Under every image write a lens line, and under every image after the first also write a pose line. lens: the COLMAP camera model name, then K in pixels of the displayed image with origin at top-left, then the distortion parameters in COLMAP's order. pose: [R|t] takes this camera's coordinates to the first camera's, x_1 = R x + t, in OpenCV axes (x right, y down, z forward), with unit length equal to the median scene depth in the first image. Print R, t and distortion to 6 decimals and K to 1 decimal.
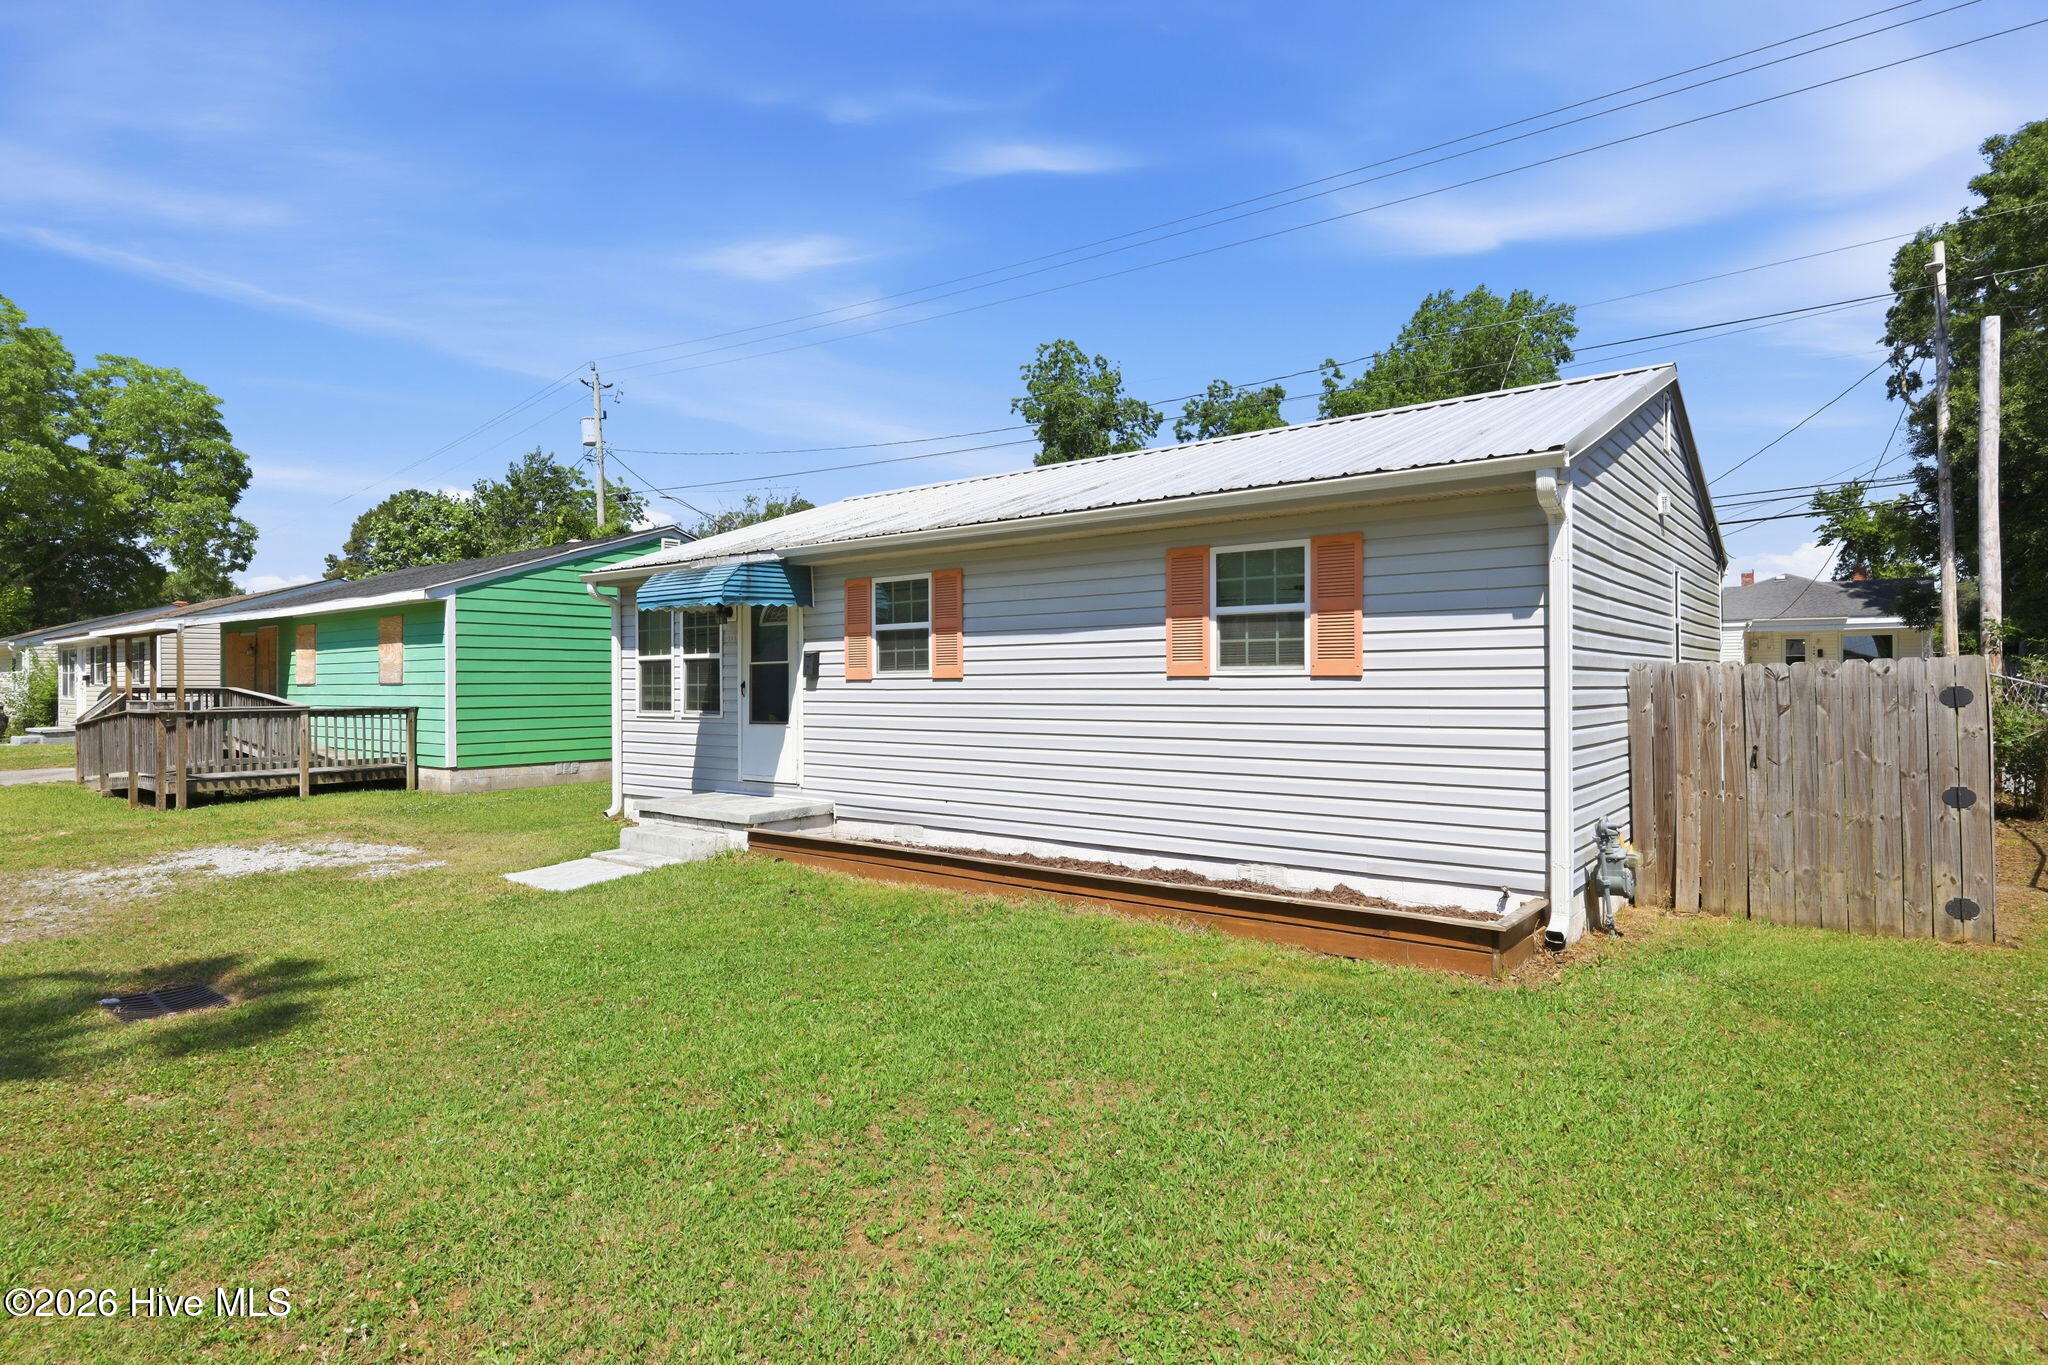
lens RADIAL K [[1096.0, 0, 1024.0], [0, 1096.0, 682.5], [0, 0, 1]] dist [0.003102, -0.001023]
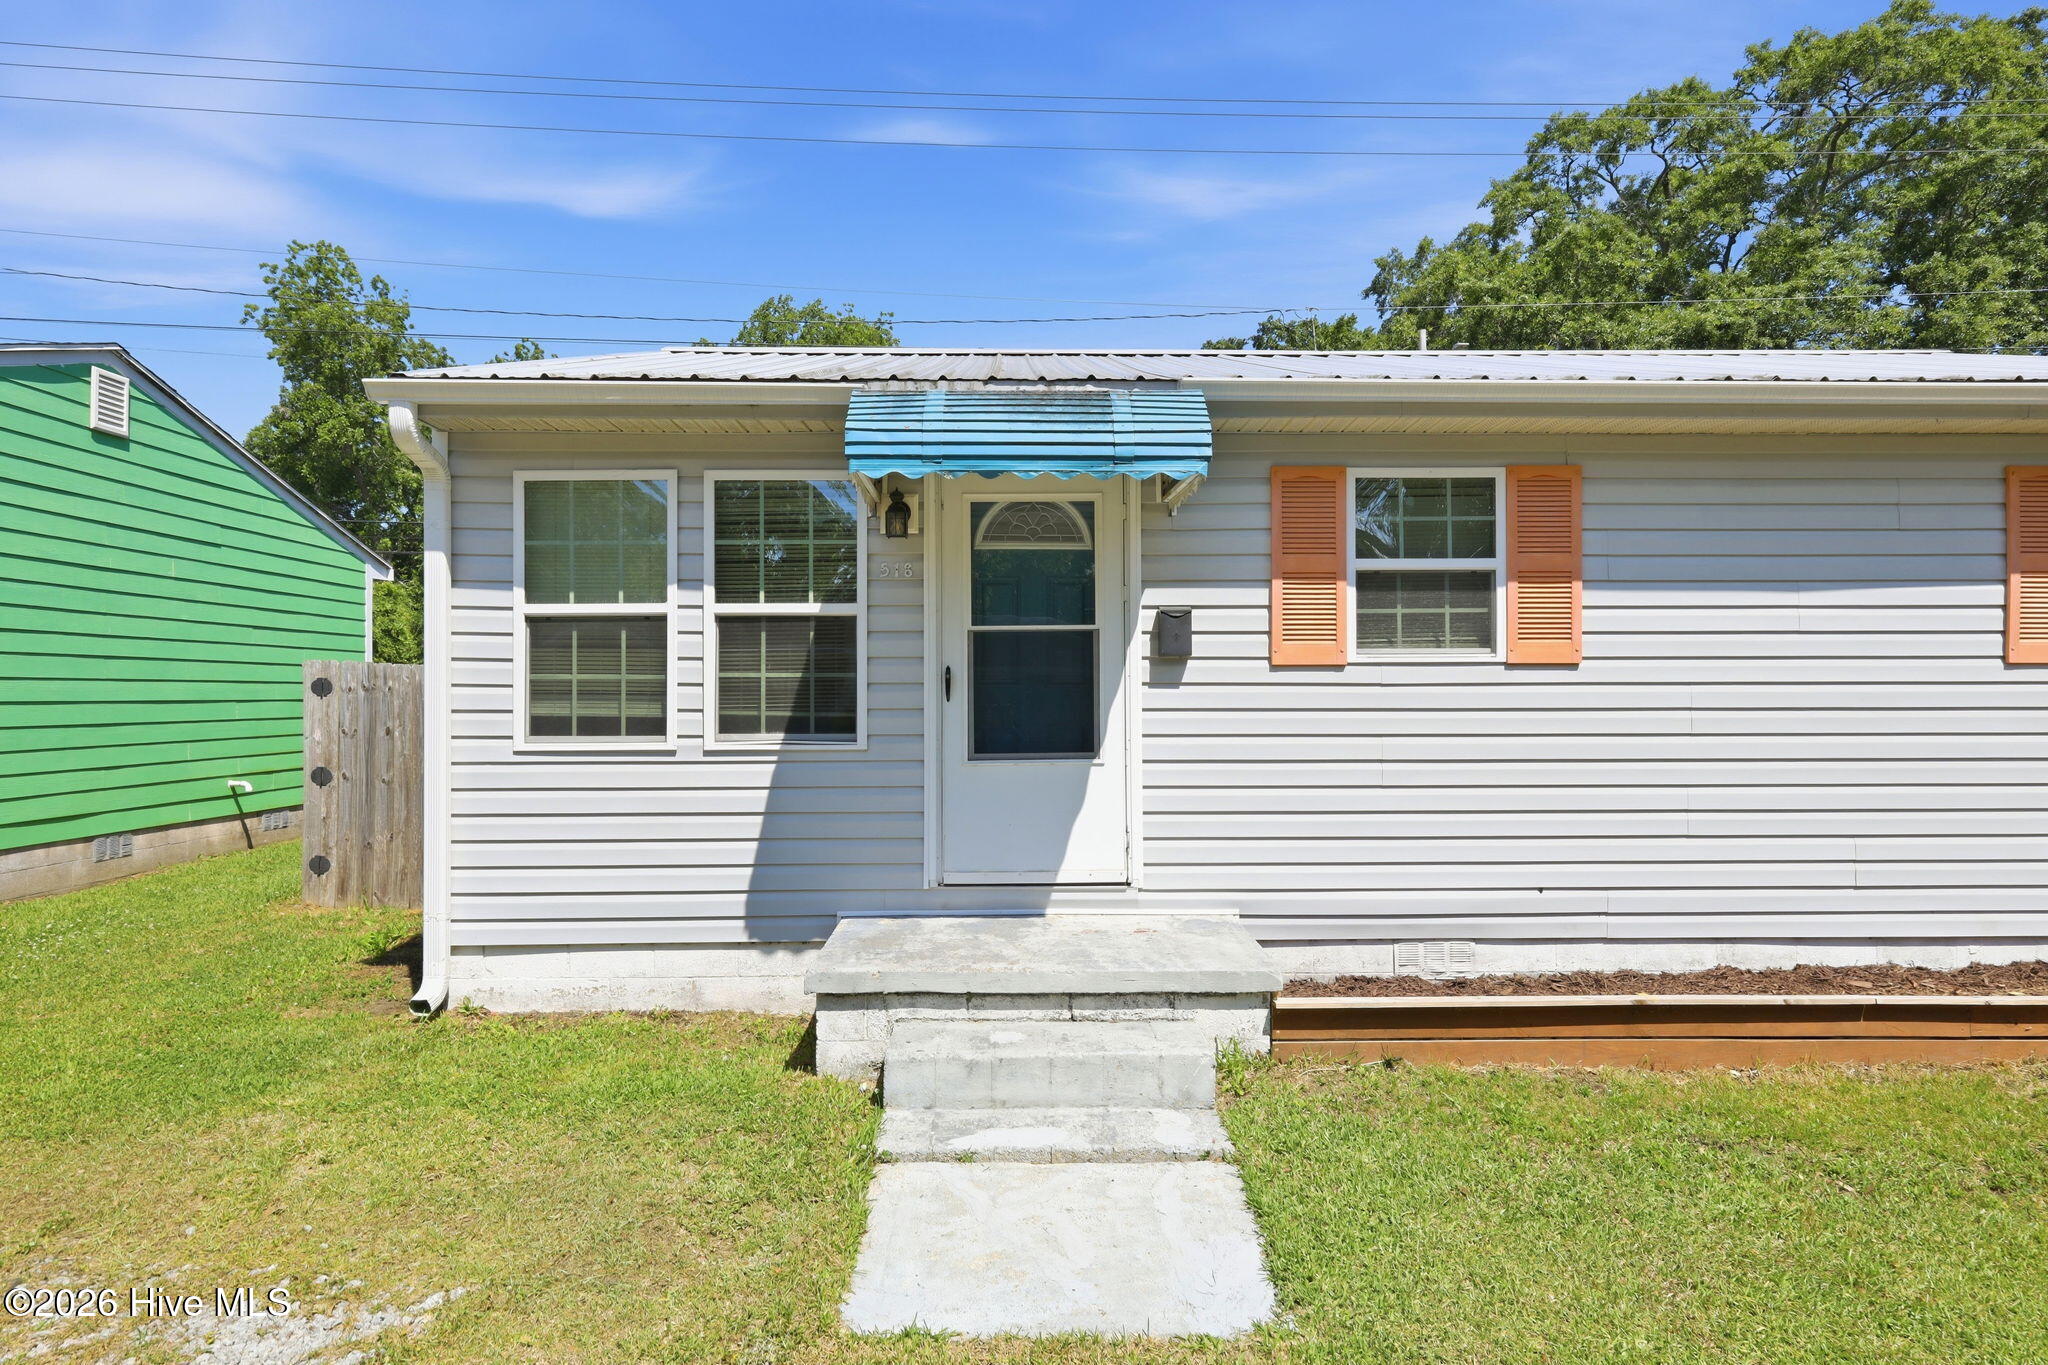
lens RADIAL K [[1096.0, 0, 1024.0], [0, 1096.0, 682.5], [0, 0, 1]] dist [0.003102, -0.001023]
pose [[0.765722, 0.008275, 0.643118, -0.549904], [-0.002180, 0.999945, -0.010271, 0.010369], [-0.643168, 0.006463, 0.765698, 0.662128]]
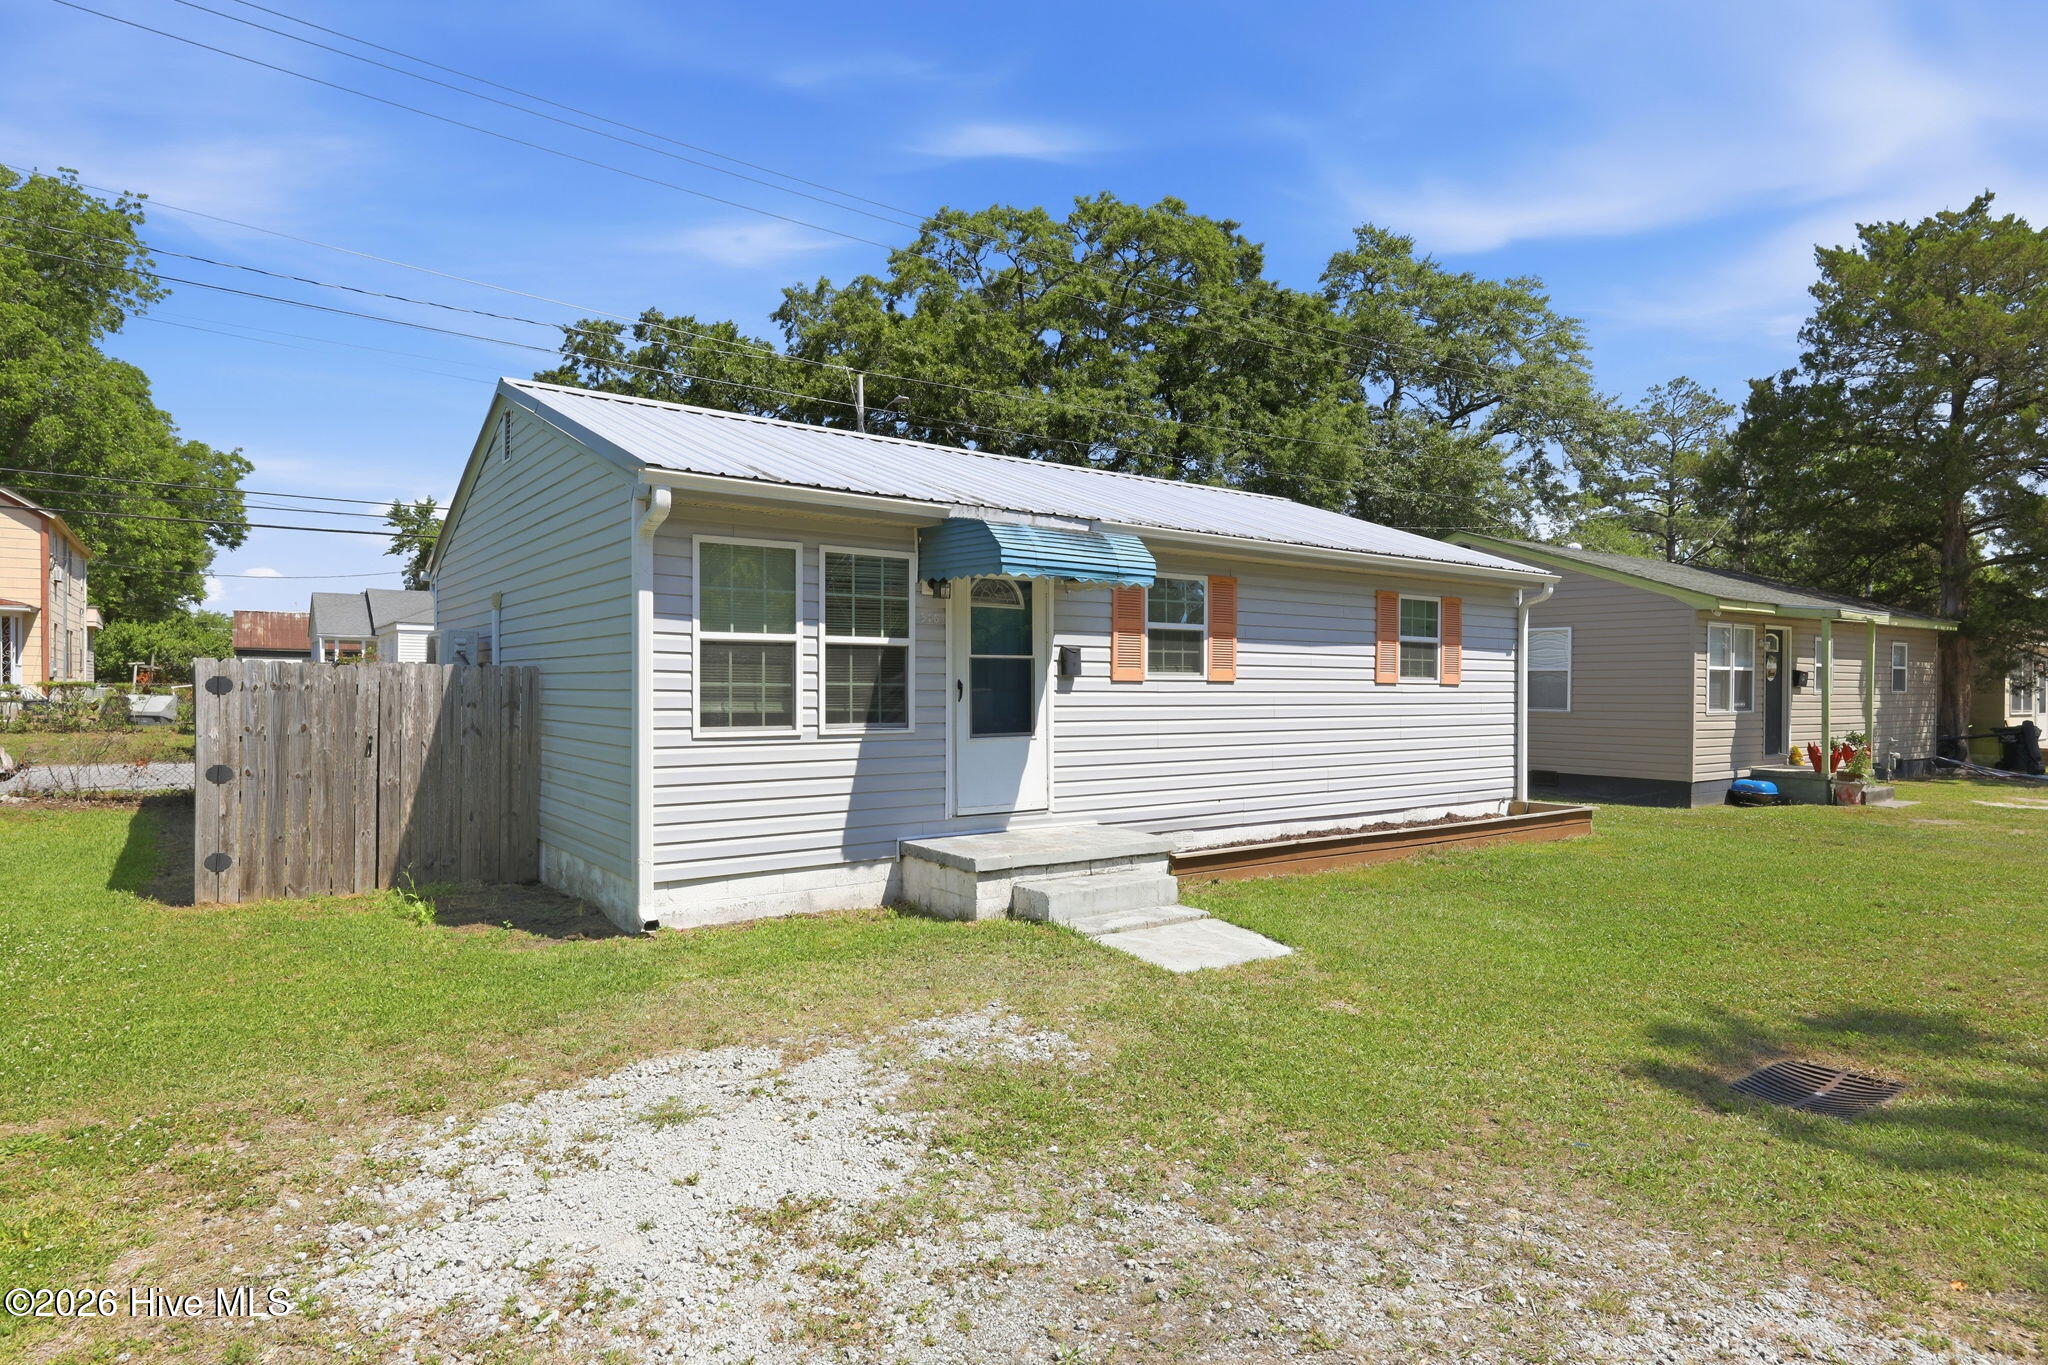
lens RADIAL K [[1120.5, 0, 1024.0], [0, 1120.5, 682.5], [0, 0, 1]] dist [0.014110, -0.000628]
pose [[0.253587, 0.007278, 0.967285, -1.012333], [-0.009589, 0.999941, -0.005010, 0.003942], [-0.967265, -0.008005, 0.253642, 0.807420]]
